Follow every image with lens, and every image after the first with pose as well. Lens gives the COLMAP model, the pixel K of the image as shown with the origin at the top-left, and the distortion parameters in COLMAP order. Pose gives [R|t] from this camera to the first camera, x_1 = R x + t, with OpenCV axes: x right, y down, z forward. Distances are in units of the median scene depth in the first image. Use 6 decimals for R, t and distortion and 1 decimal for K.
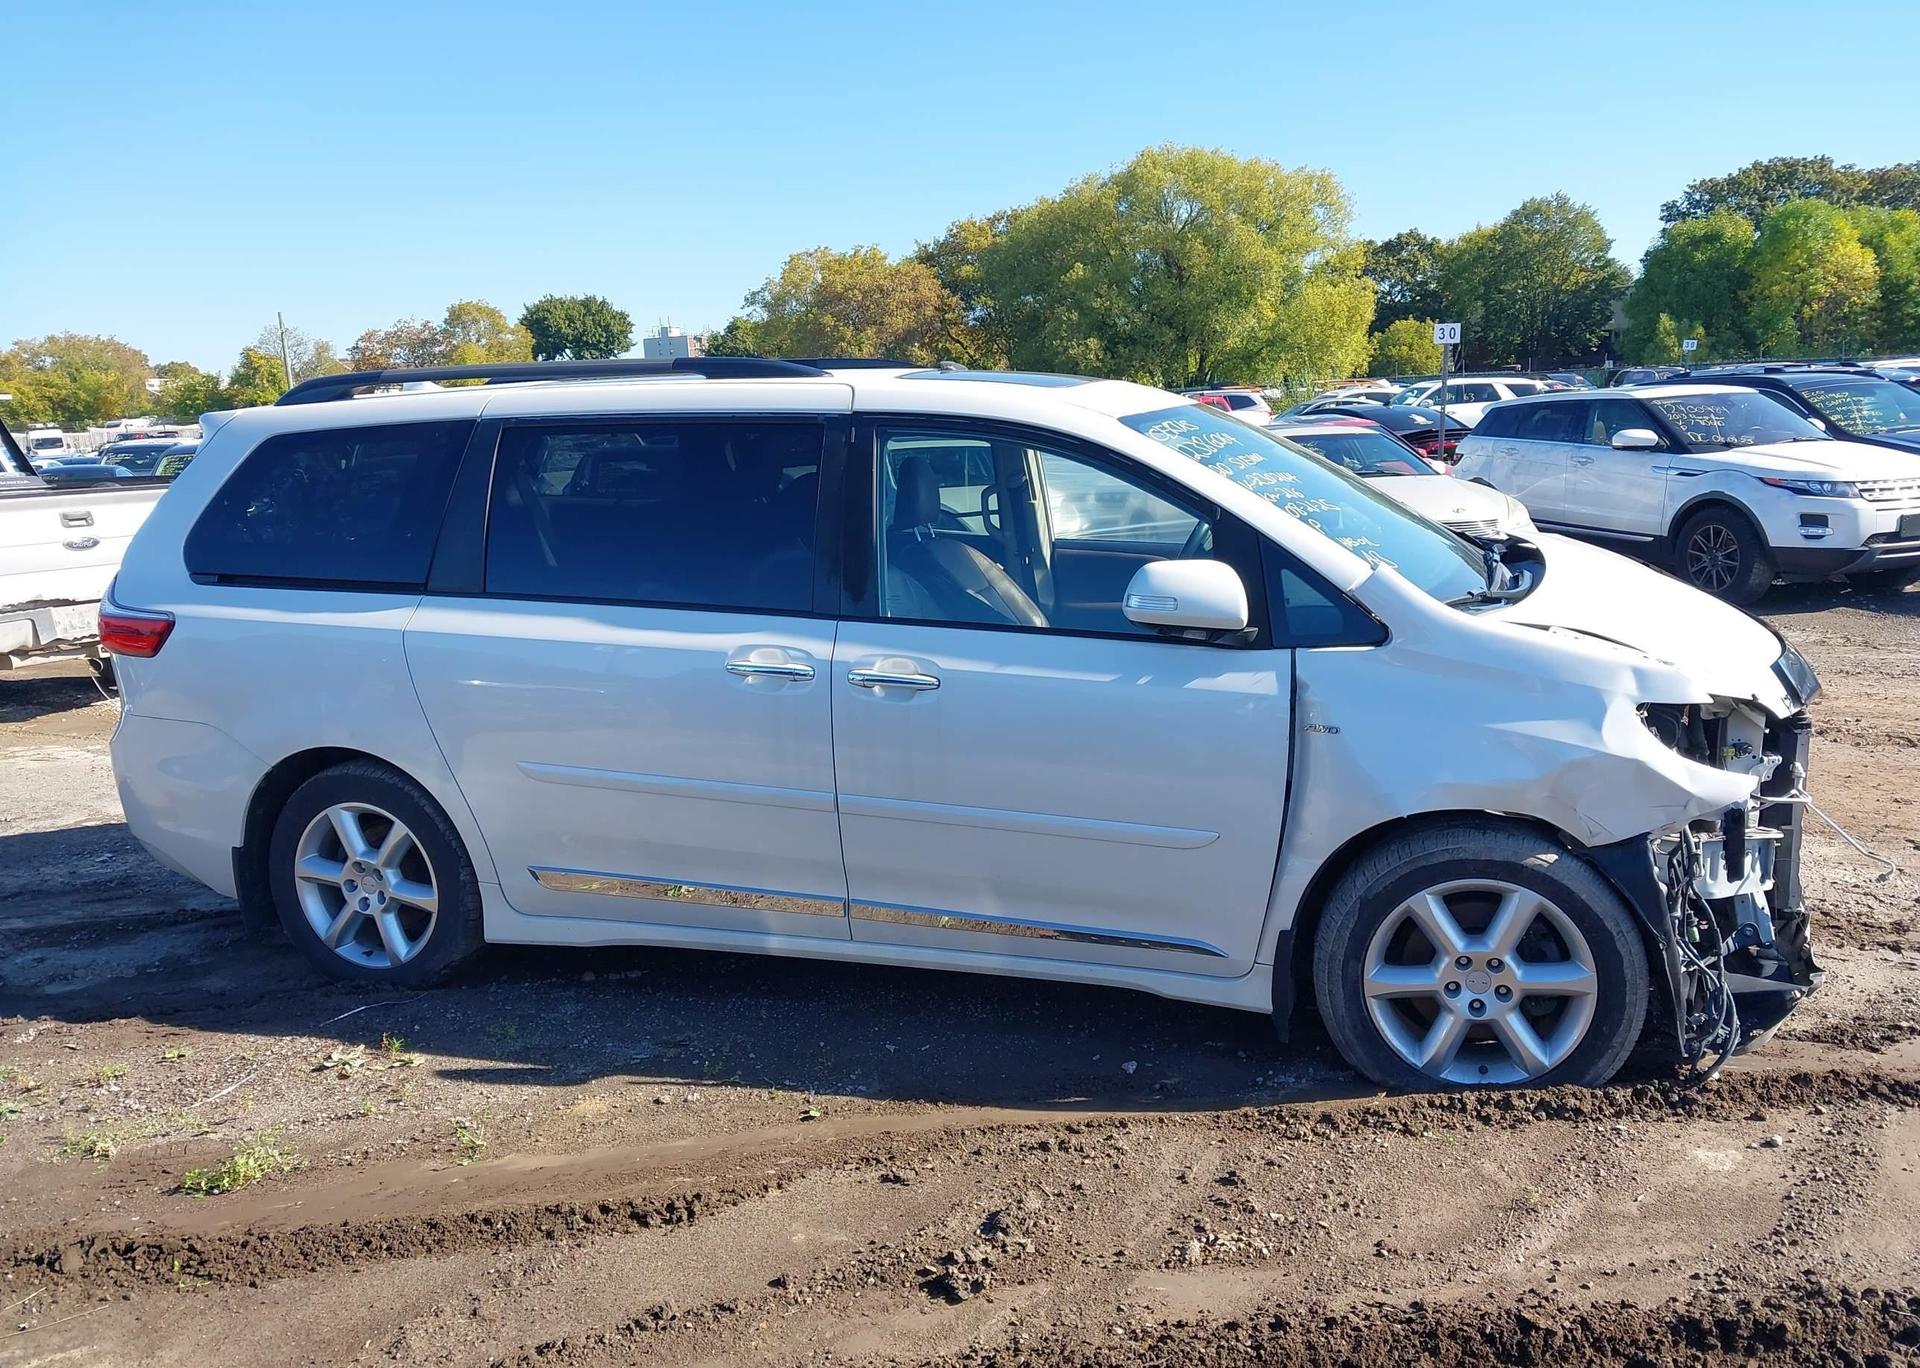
lens RADIAL K [[1497.1, 0, 962.5], [0, 1497.1, 700.0], [0, 0, 1]] dist [0.025397, -0.029599]
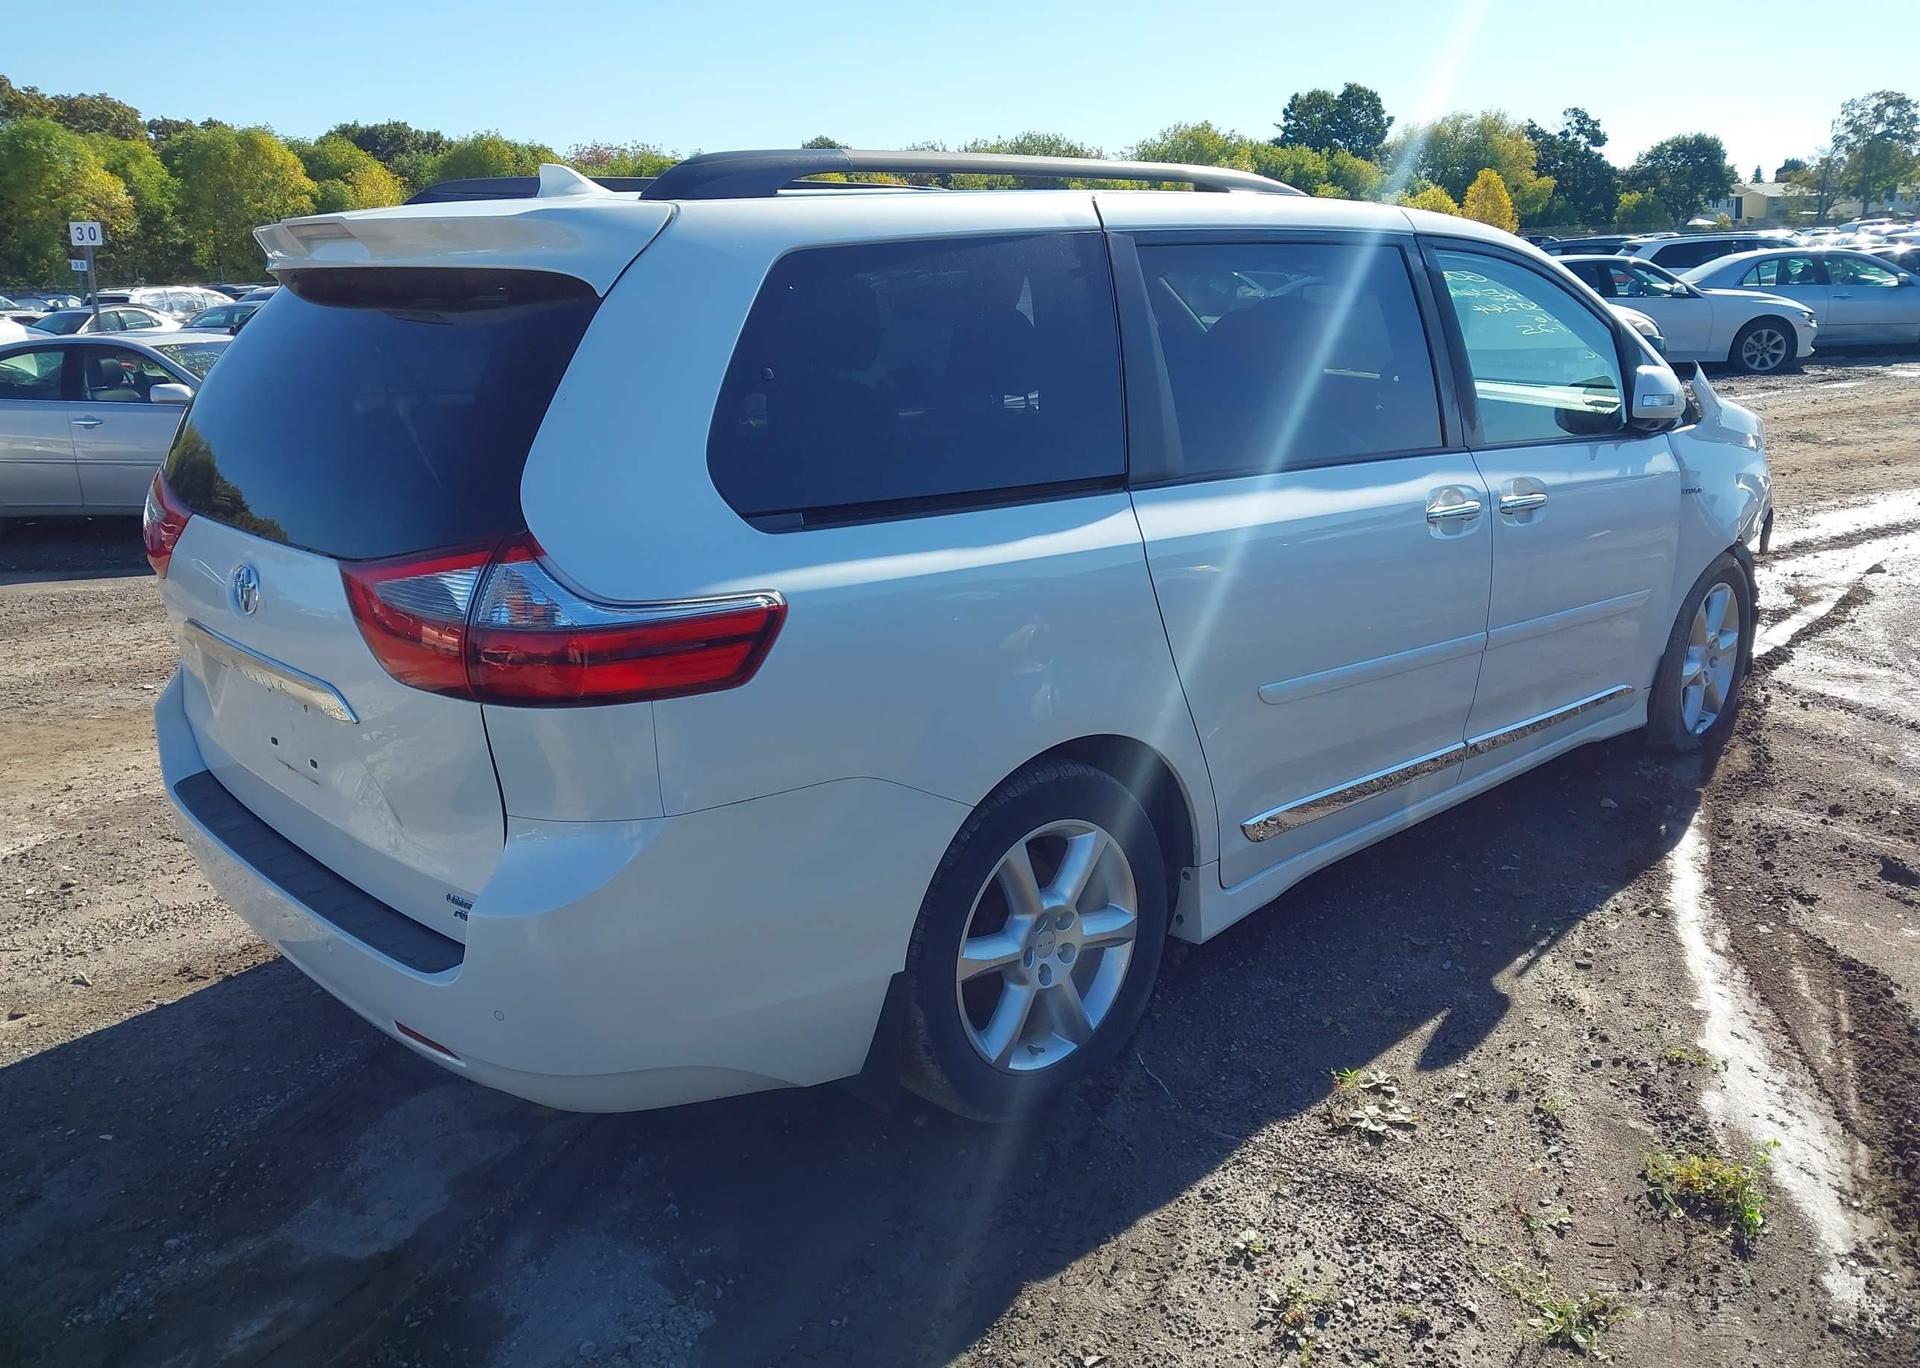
lens RADIAL K [[1497.1, 0, 959.5], [0, 1497.1, 695.3], [0, 0, 1]] dist [0.025397, -0.029599]
pose [[0.489717, -0.216092, 0.844678, -1.002632], [0.182972, 0.972697, 0.142761, -0.090222], [-0.852466, 0.084640, 0.515886, 0.724184]]
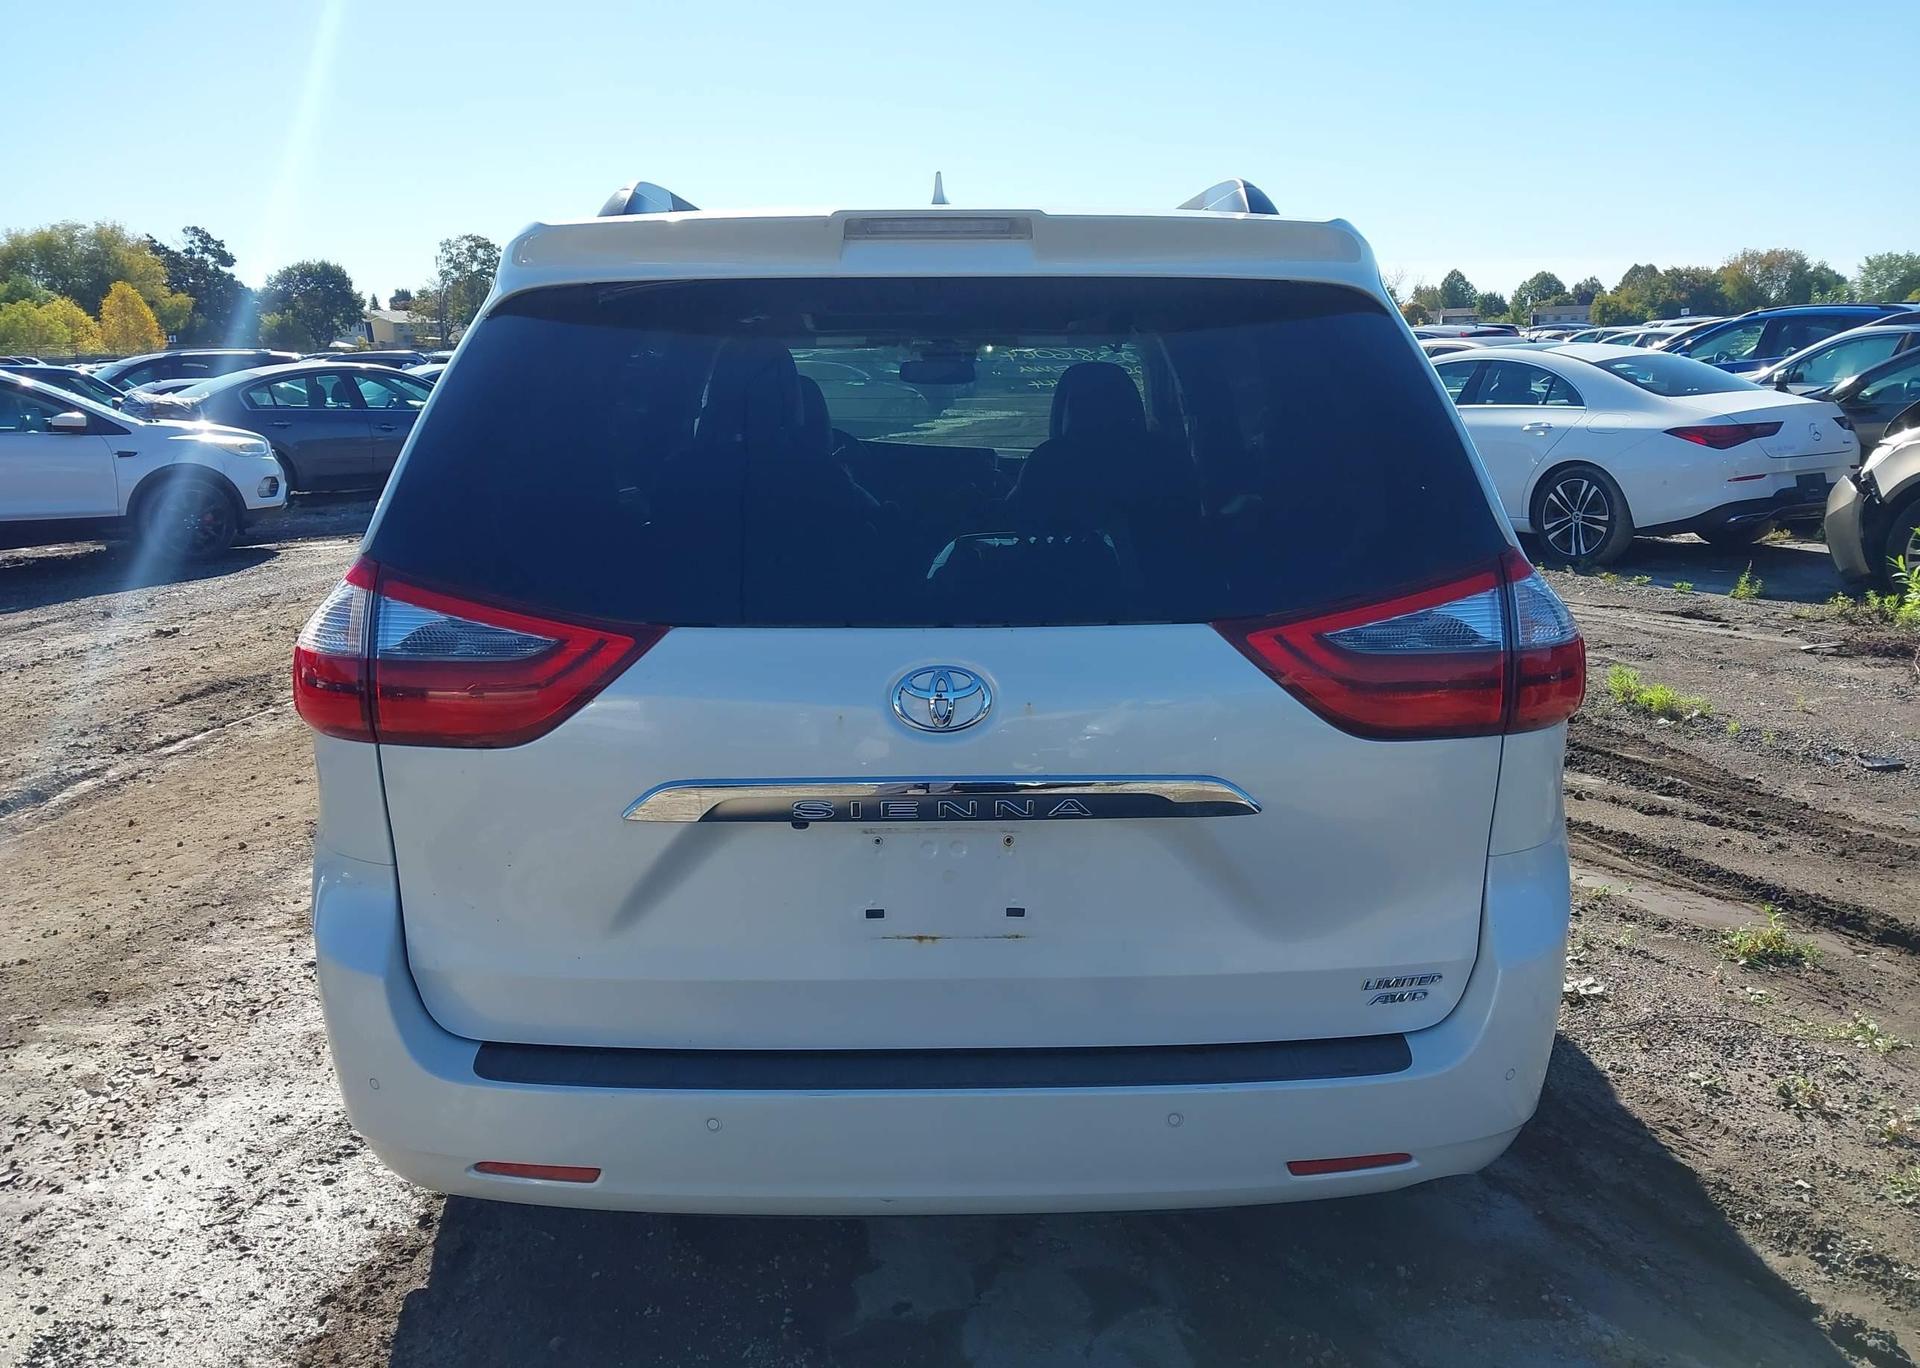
lens RADIAL K [[1497.1, 0, 961.8], [0, 1497.1, 691.5], [0, 0, 1]] dist [0.025397, -0.029599]
pose [[-0.301057, -0.166967, 0.938875, -1.045009], [0.215754, 0.947096, 0.237612, -0.208751], [-0.928878, 0.274101, -0.249106, 1.415781]]
